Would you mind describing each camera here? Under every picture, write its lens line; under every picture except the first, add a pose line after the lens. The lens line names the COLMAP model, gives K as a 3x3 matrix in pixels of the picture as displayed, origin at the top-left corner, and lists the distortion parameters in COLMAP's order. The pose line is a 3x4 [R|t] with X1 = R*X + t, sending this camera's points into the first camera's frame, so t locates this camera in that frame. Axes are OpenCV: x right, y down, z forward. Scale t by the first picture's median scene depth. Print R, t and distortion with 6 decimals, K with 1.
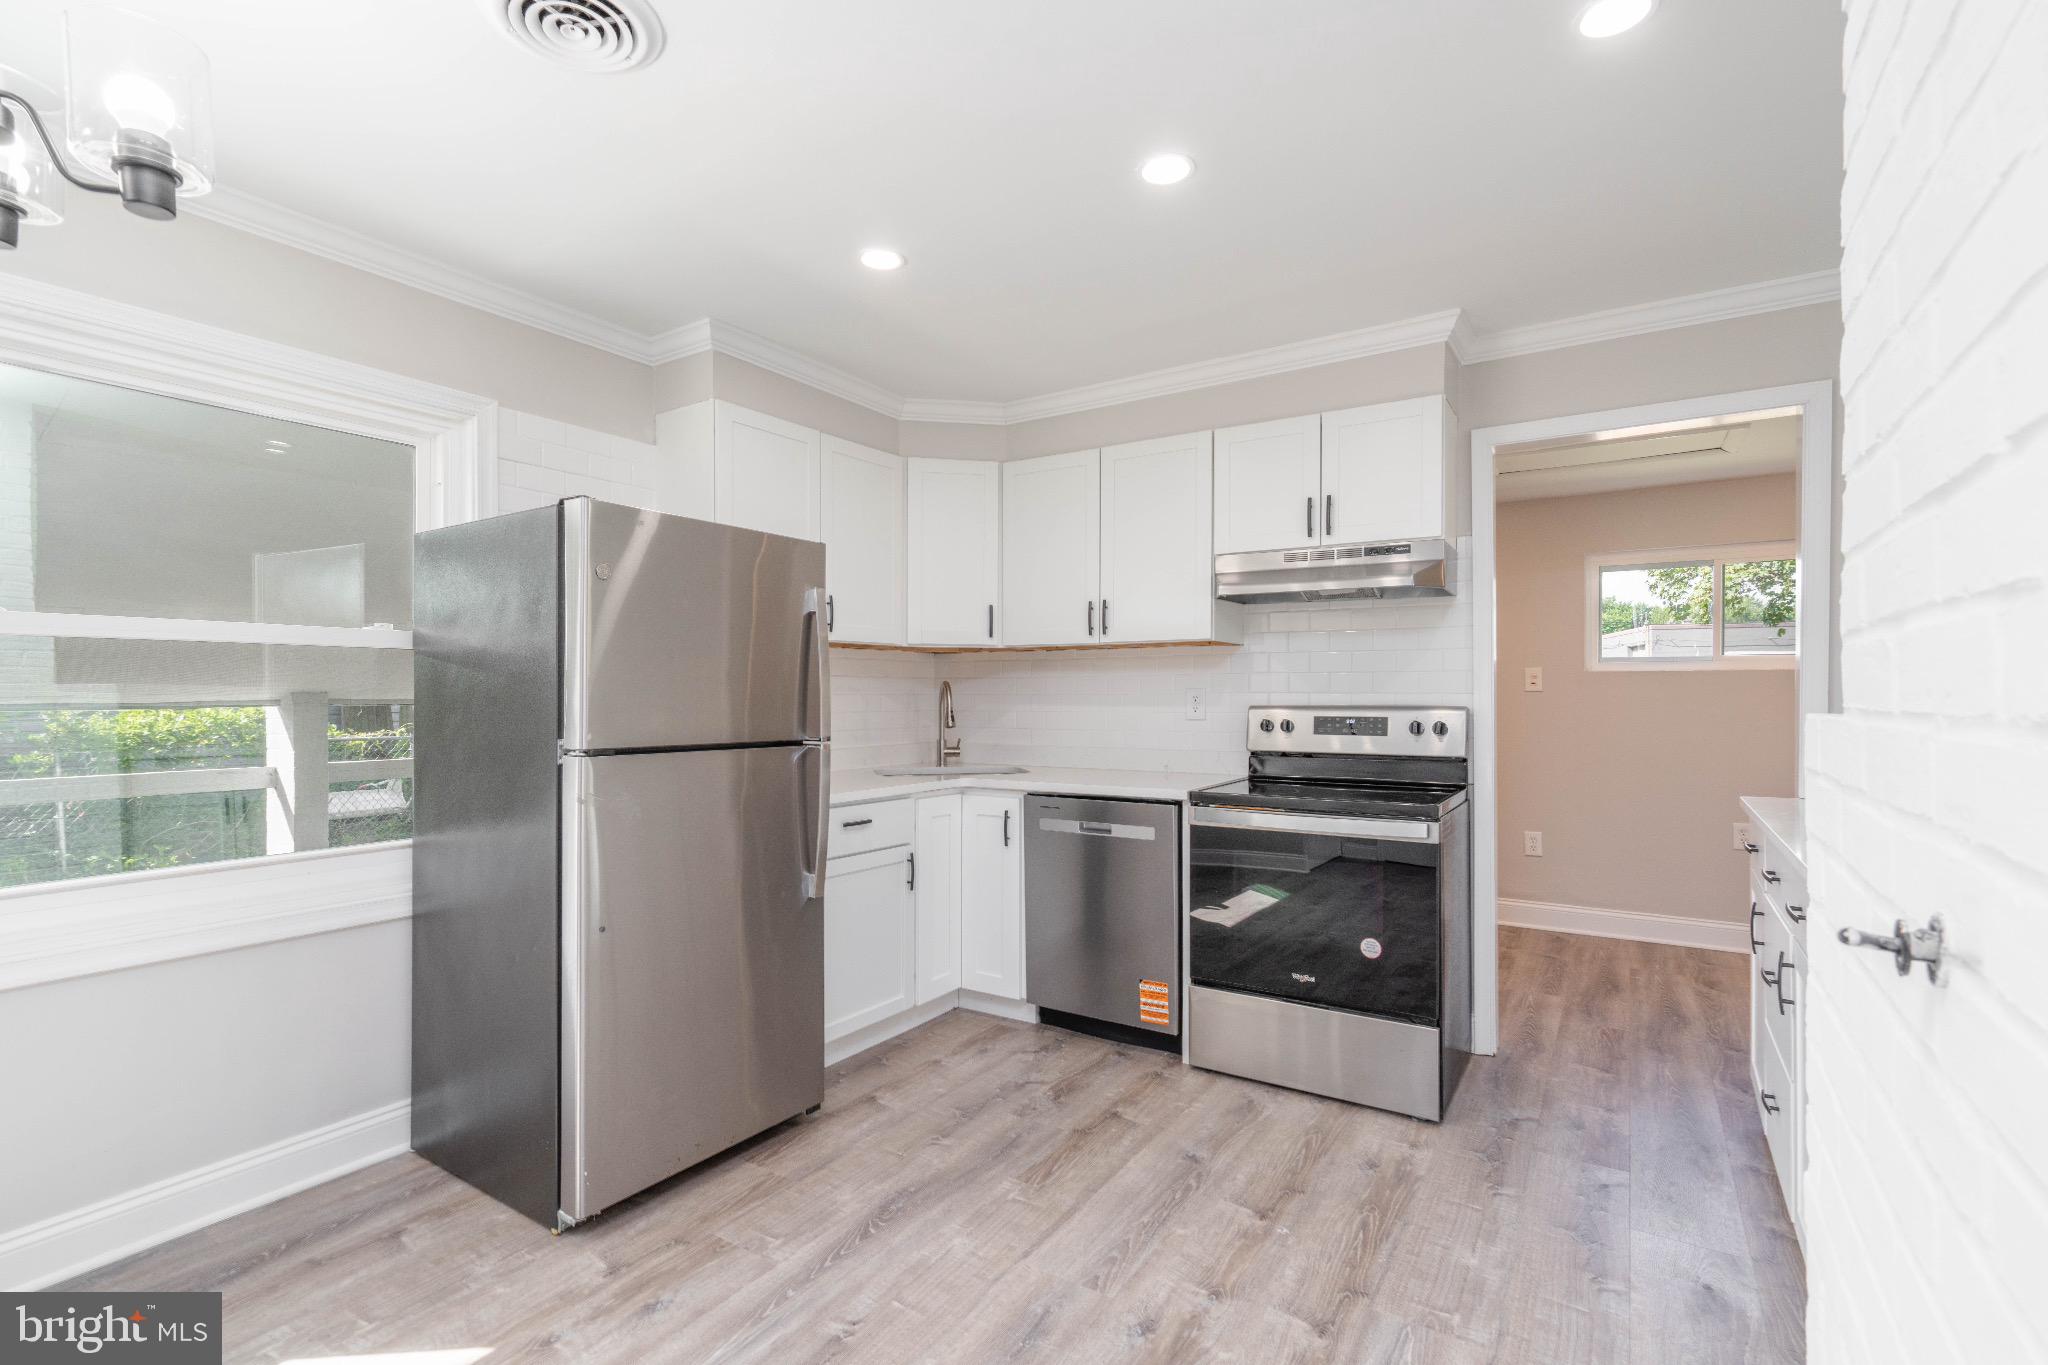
lens RADIAL K [[930.1, 0, 1020.7], [0, 930.1, 694.1], [0, 0, 1]] dist [-0.004420, 0.001313]
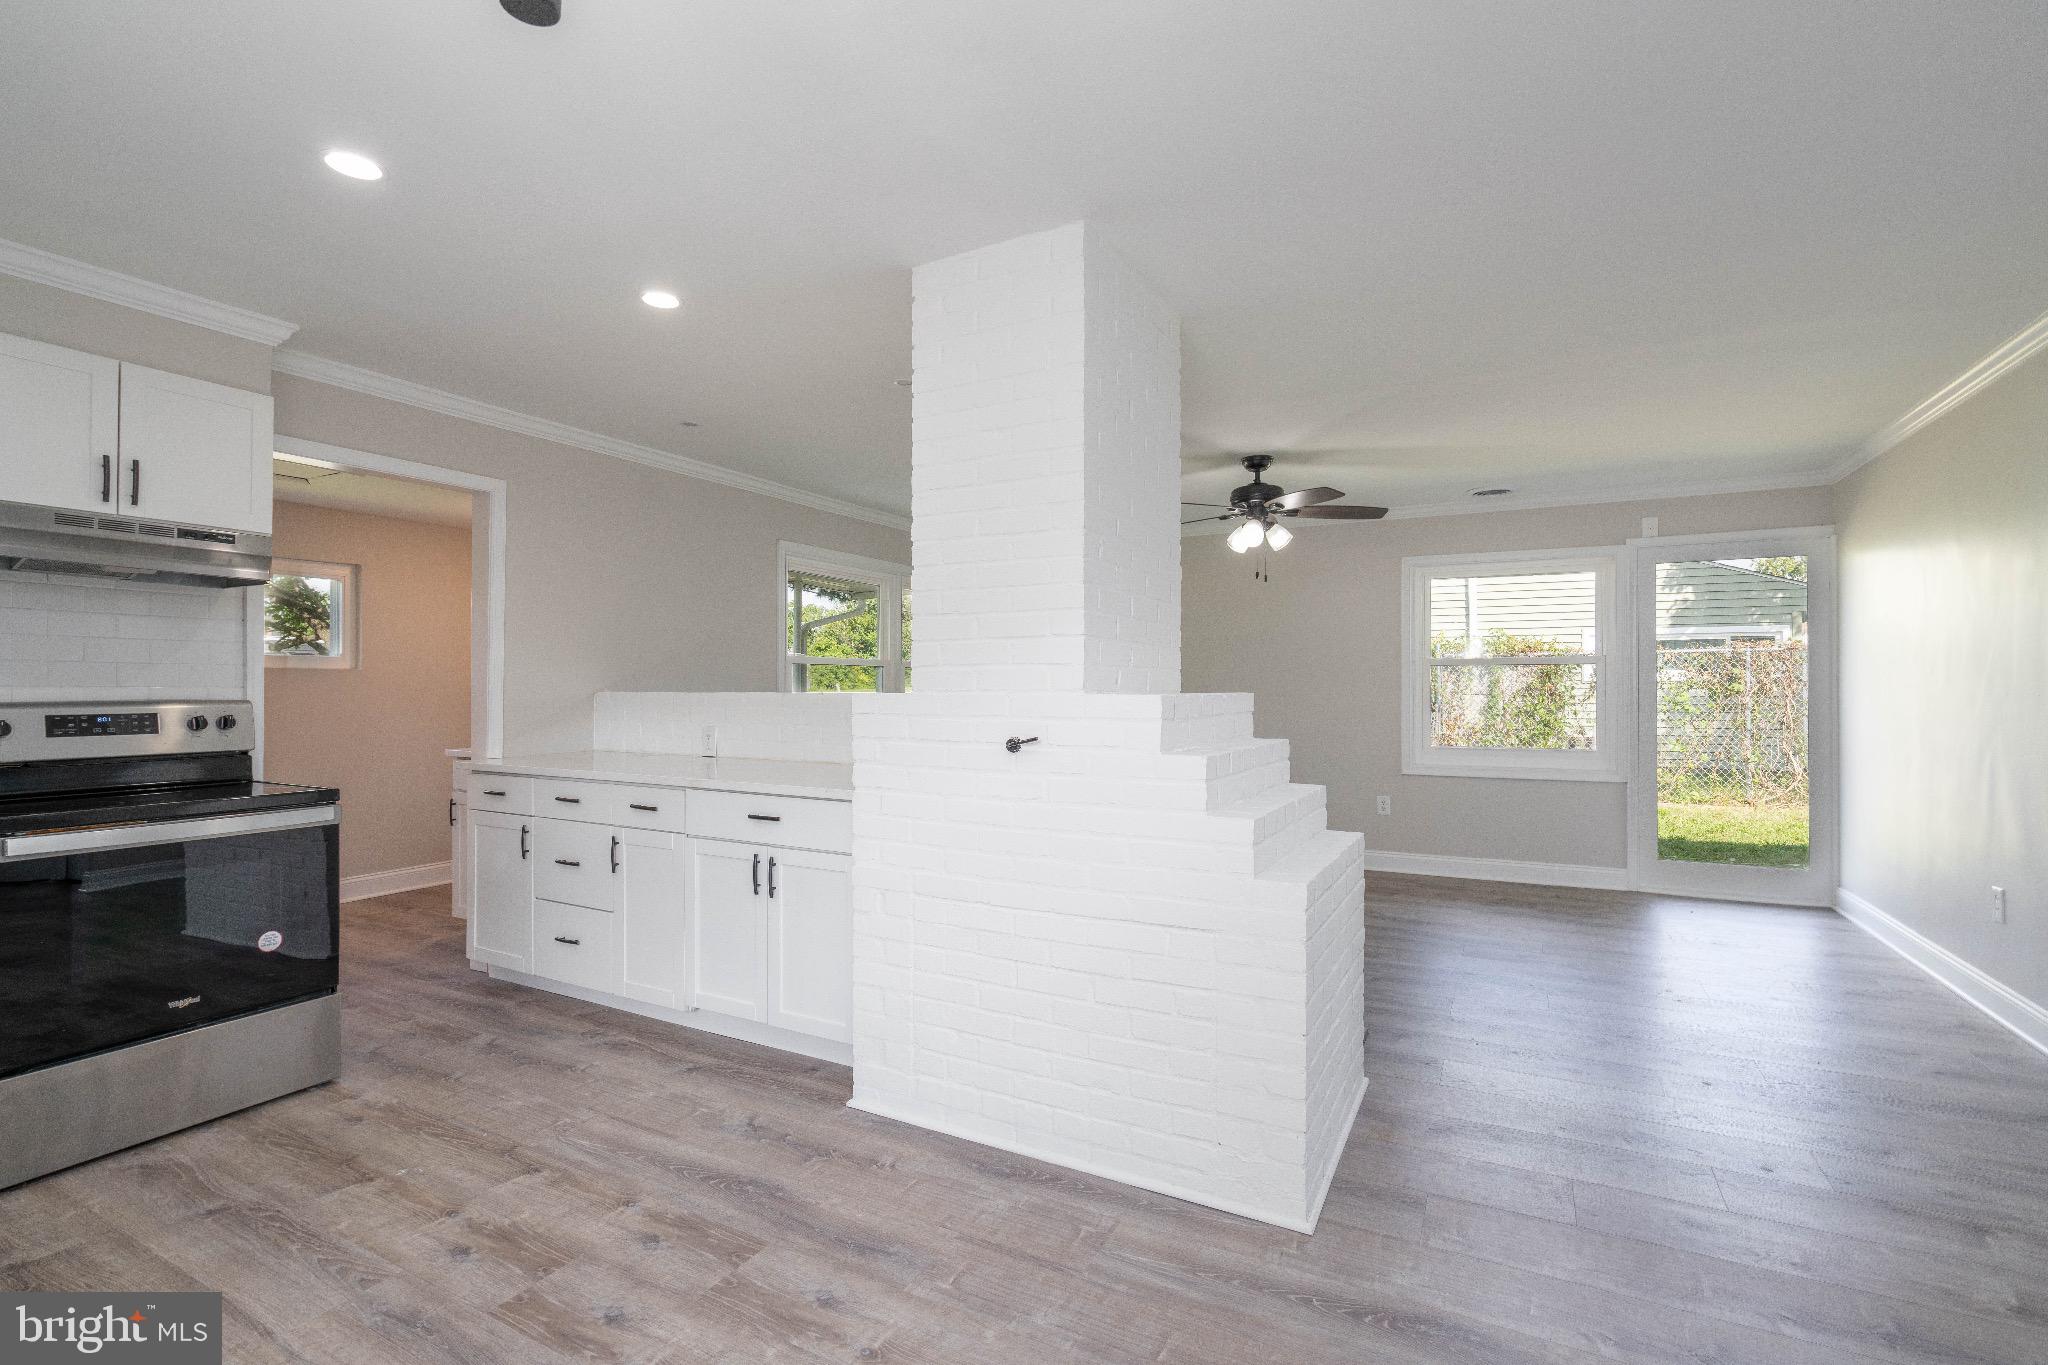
lens RADIAL K [[930.1, 0, 1021.2], [0, 930.1, 684.6], [0, 0, 1]] dist [-0.004420, 0.001313]
pose [[-0.085442, 0.004380, 0.996334, -0.695287], [0.004187, 0.999983, -0.004037, 0.005175], [-0.996334, 0.003827, -0.085459, 0.283071]]
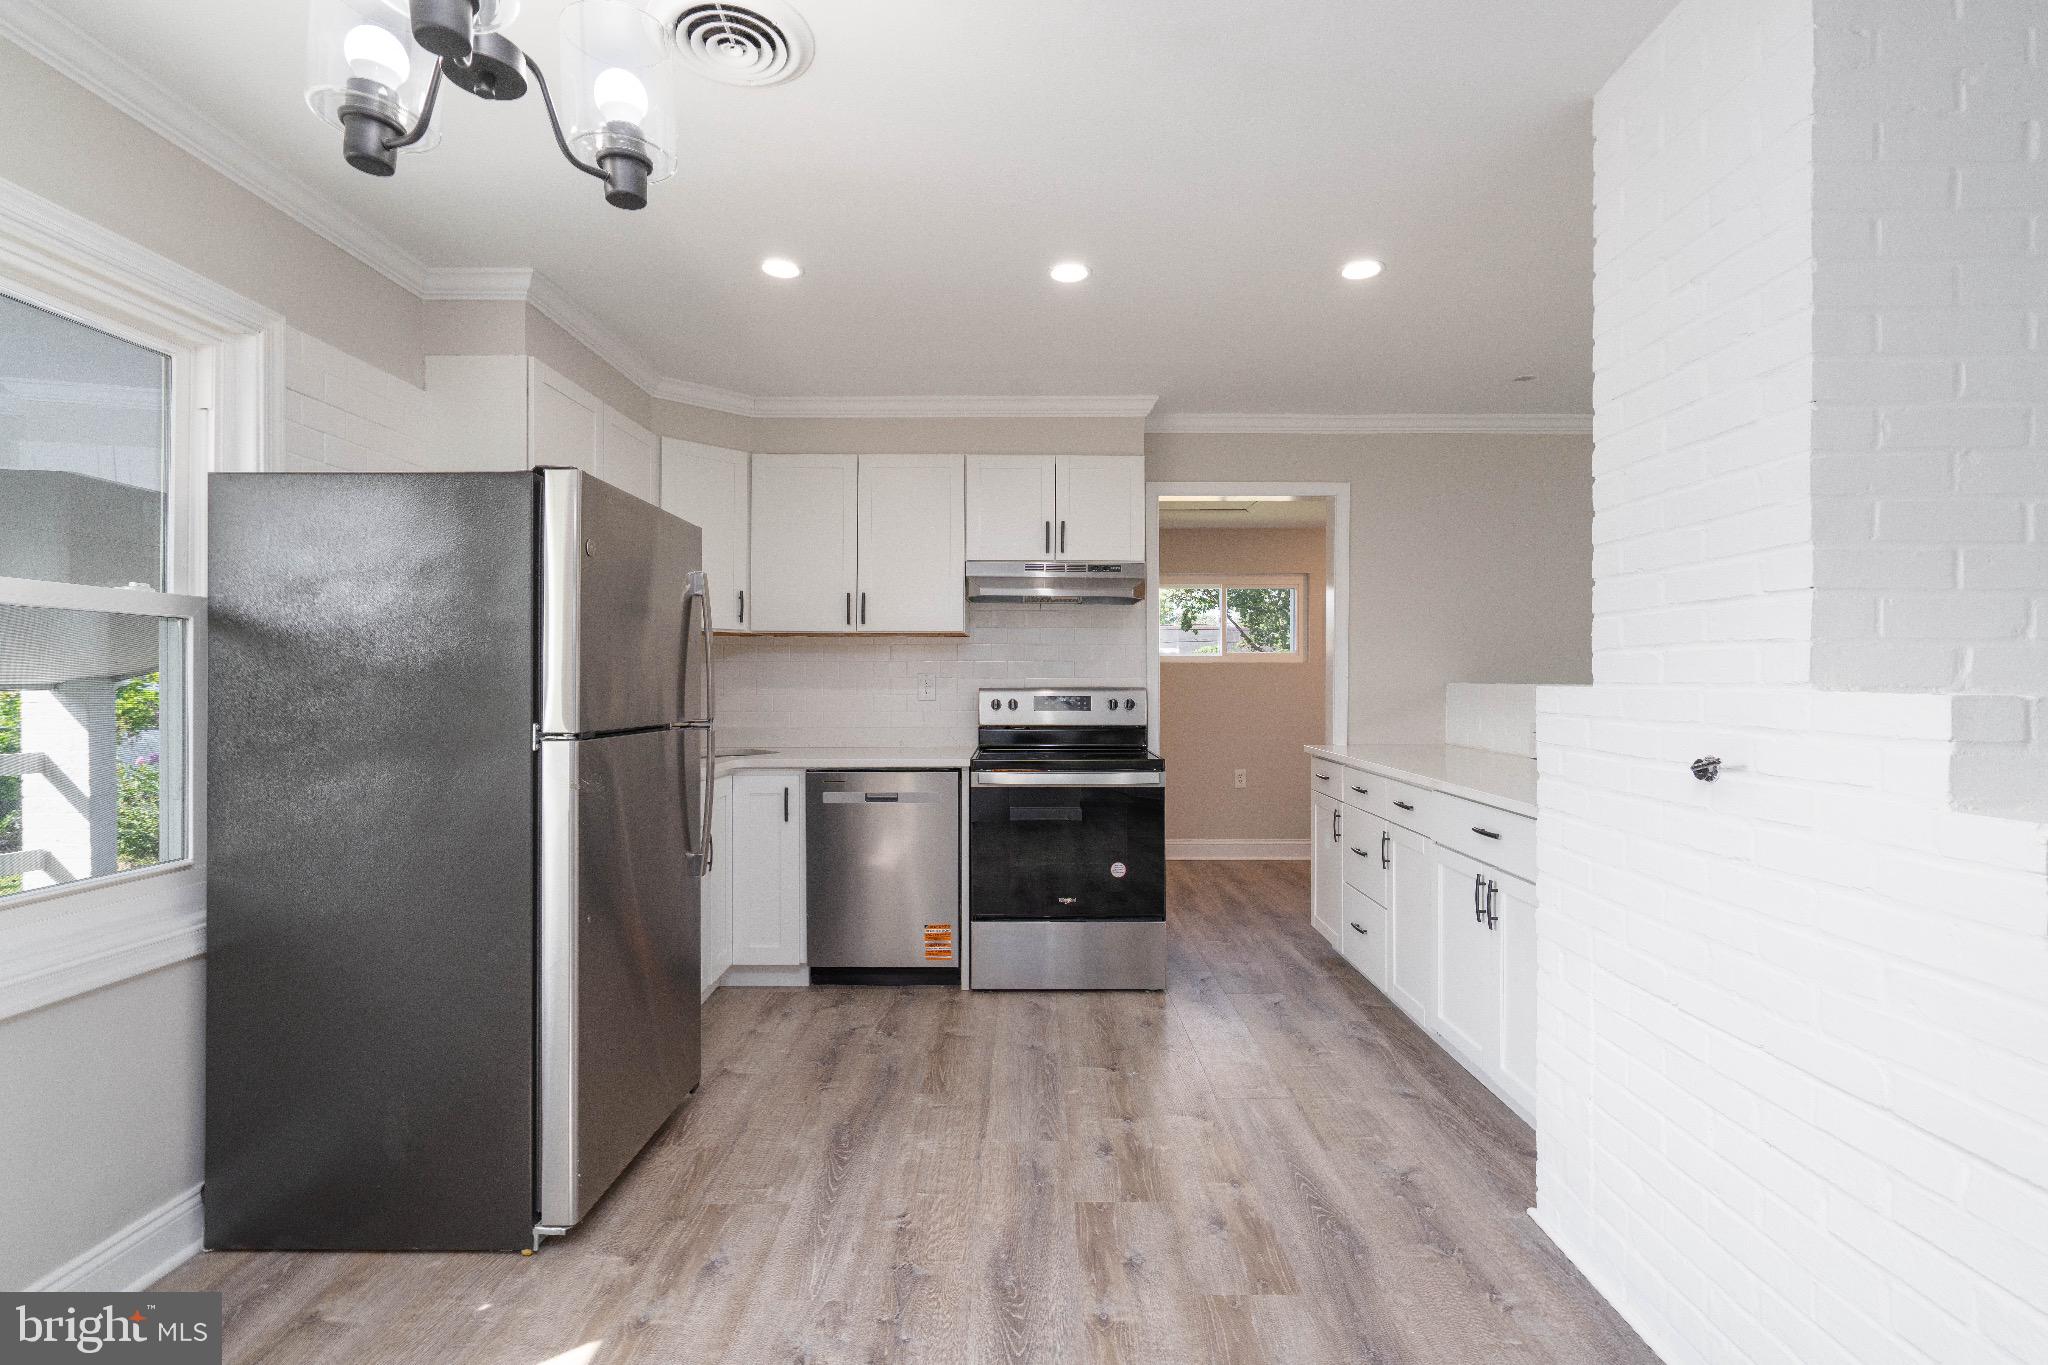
lens RADIAL K [[930.1, 0, 1018.5], [0, 930.1, 682.6], [0, 0, 1]] dist [-0.004420, 0.001313]
pose [[0.841163, -0.000387, 0.540782, -0.465074], [0.000065, 1.000000, 0.000614, 0.006109], [-0.540782, -0.000482, 0.841163, -0.038066]]
